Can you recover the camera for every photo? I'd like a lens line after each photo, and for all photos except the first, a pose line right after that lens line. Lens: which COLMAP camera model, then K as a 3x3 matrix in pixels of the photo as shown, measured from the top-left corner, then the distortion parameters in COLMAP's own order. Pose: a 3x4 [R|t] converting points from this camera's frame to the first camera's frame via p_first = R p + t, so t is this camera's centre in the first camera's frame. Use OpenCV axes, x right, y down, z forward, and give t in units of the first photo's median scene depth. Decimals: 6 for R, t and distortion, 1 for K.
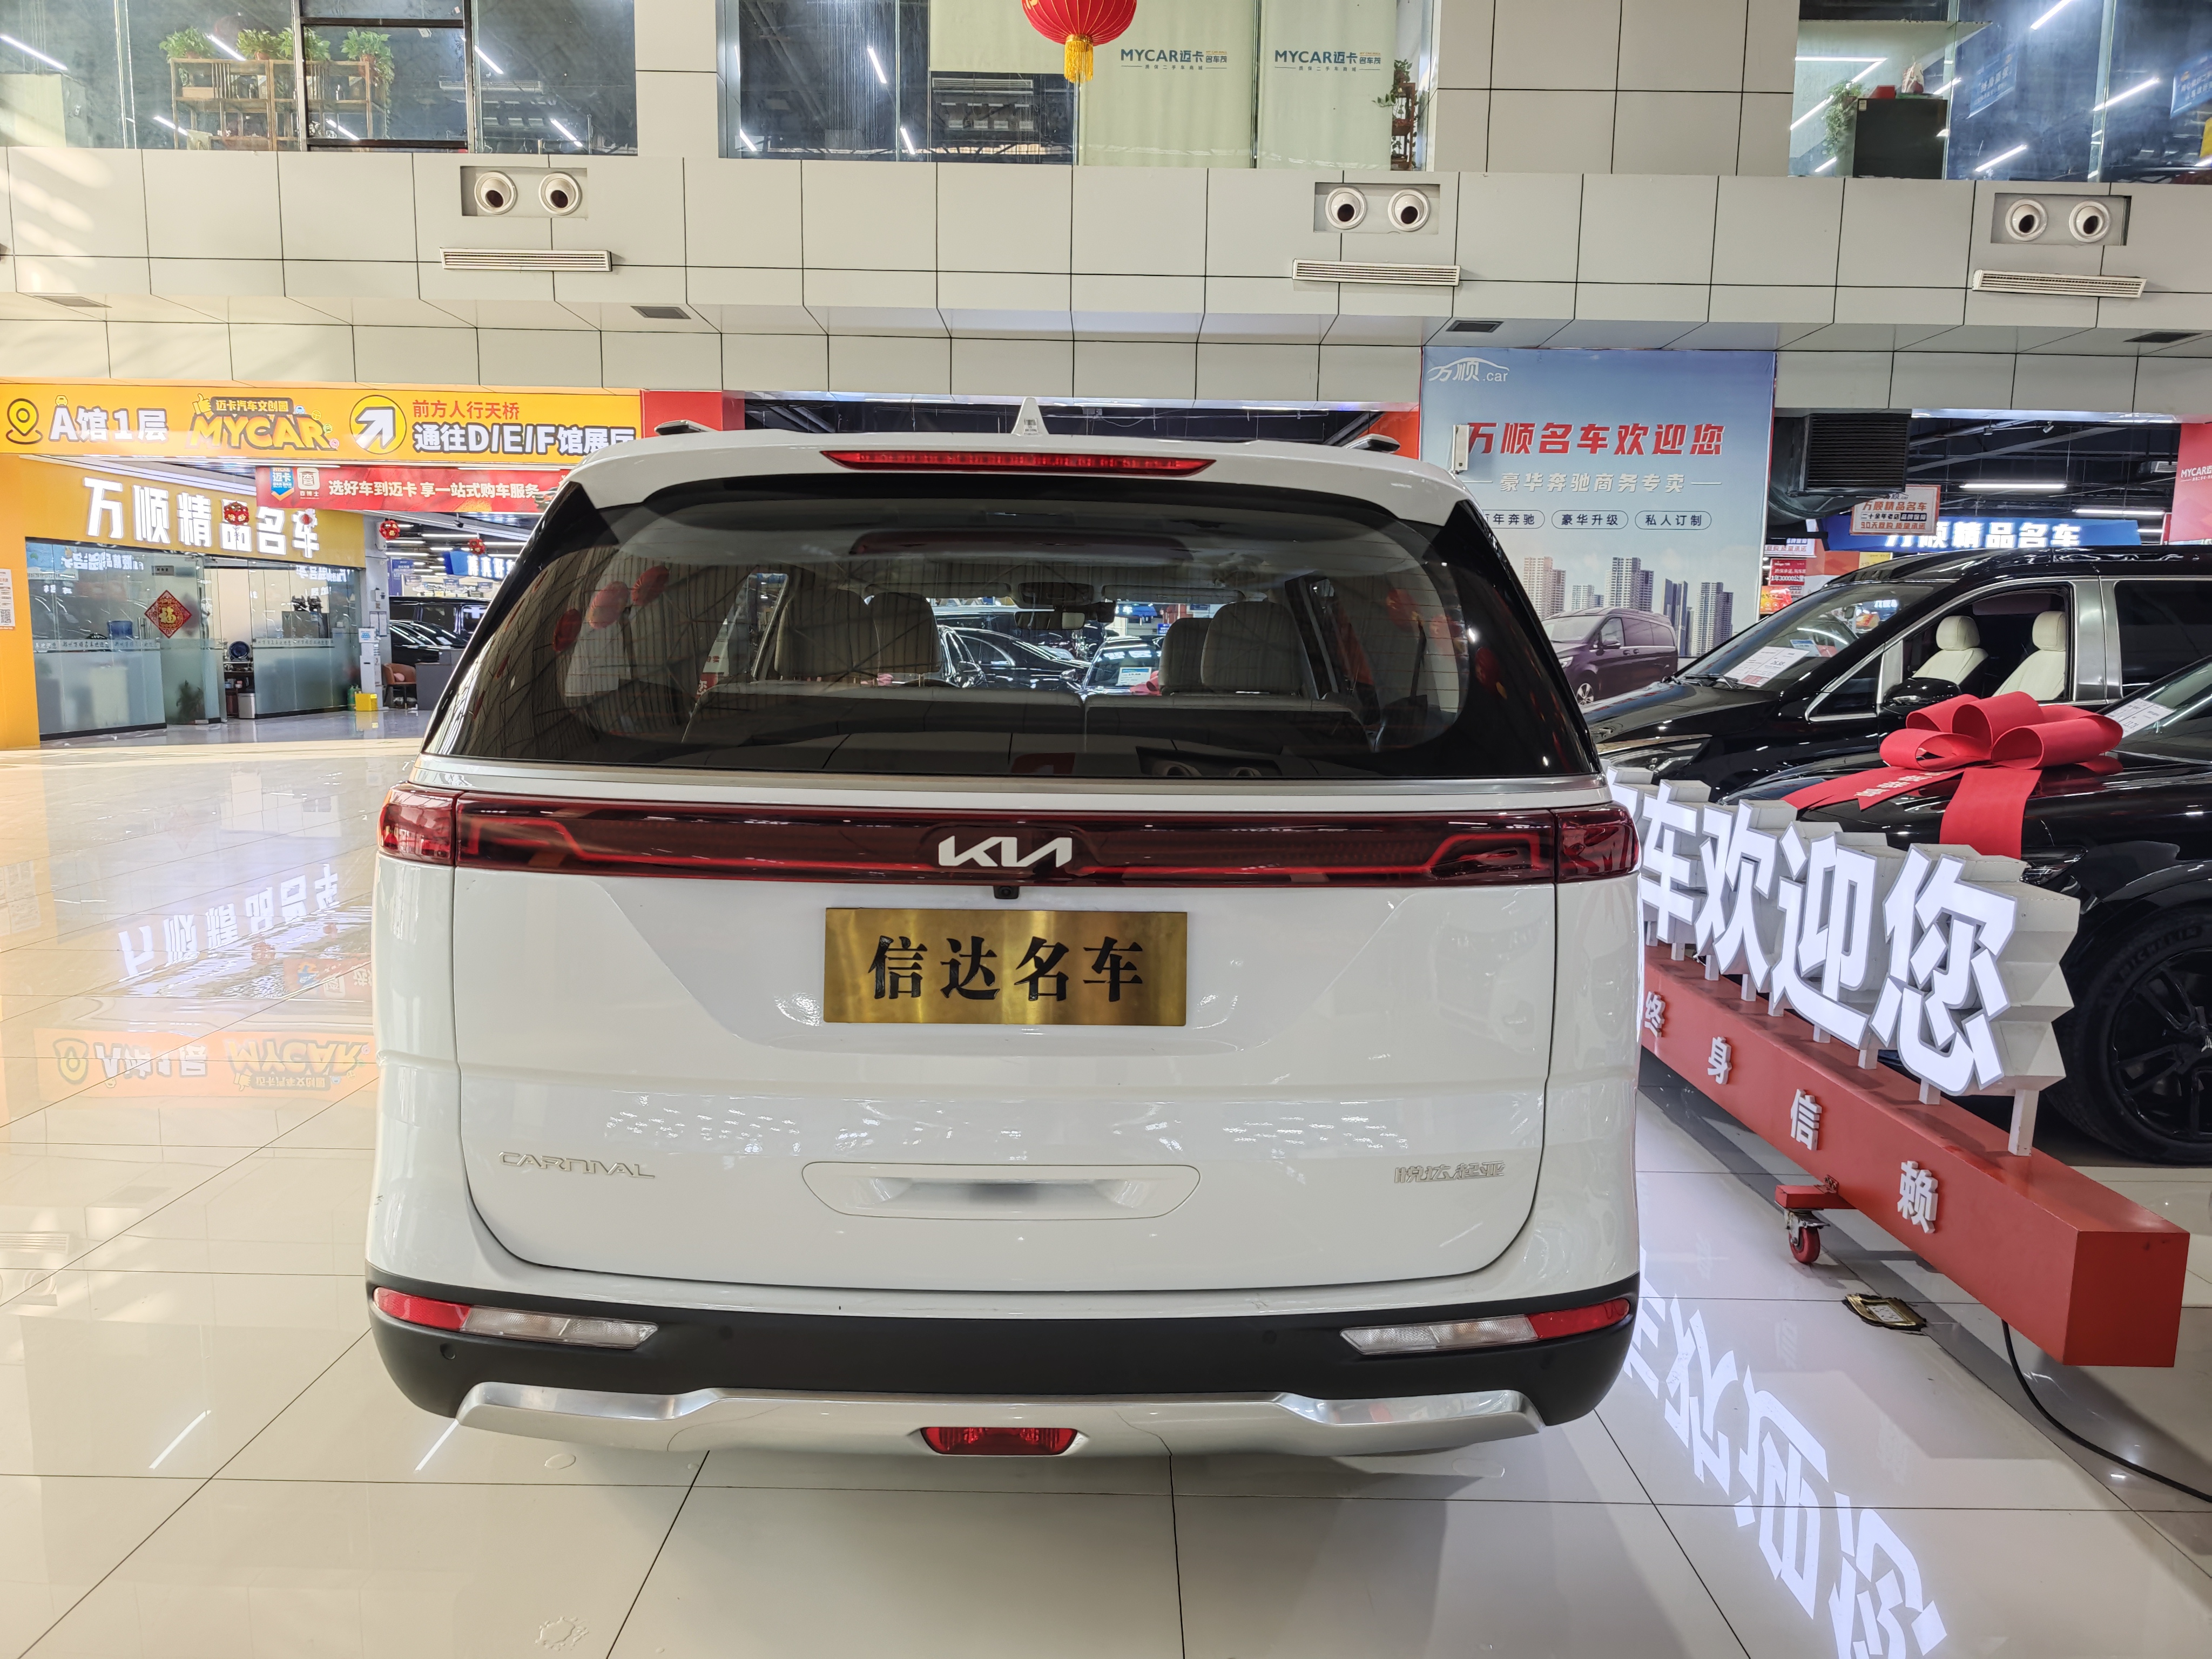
lens RADIAL K [[1532.7, 0, 1096.4], [0, 1532.7, 846.5], [0, 0, 1]] dist [0.008180, -0.013188]
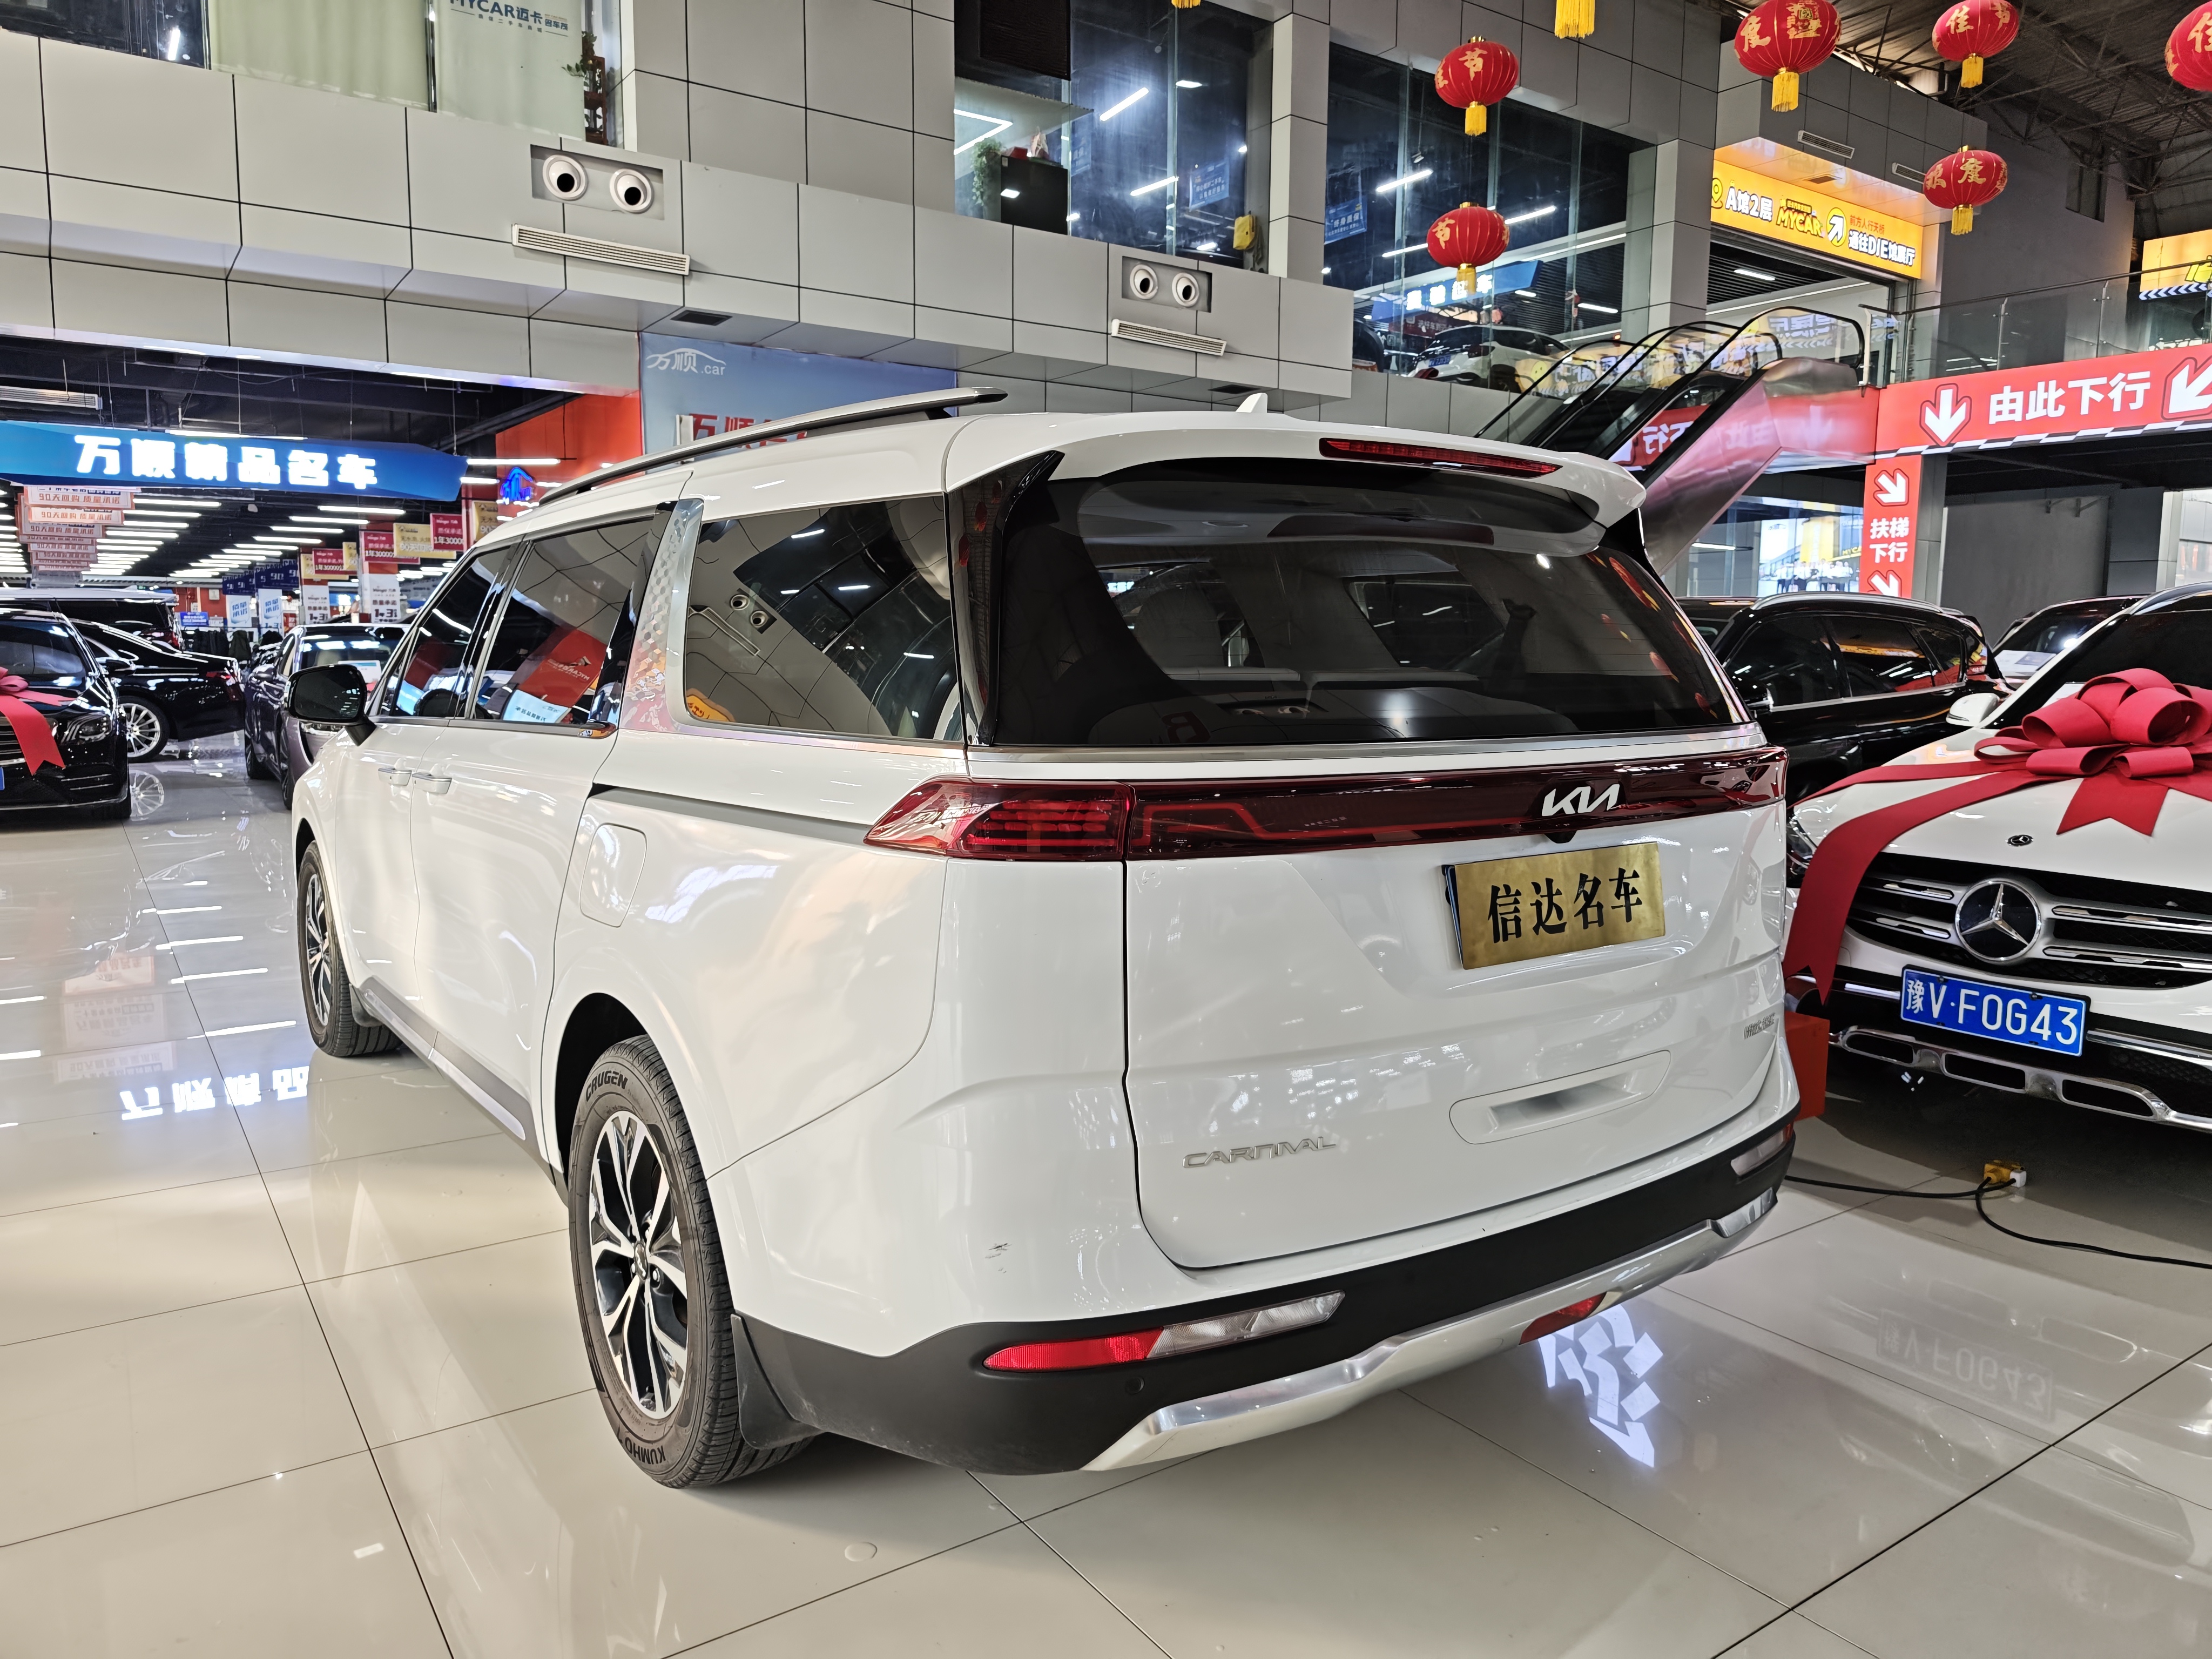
lens RADIAL K [[1532.7, 0, 1096.4], [0, 1532.7, 846.5], [0, 0, 1]] dist [0.008180, -0.013188]
pose [[0.819151, -0.081023, 0.567827, -0.143884], [0.078793, 0.996483, 0.028520, -0.003334], [-0.568141, 0.021378, 0.822654, 0.037684]]
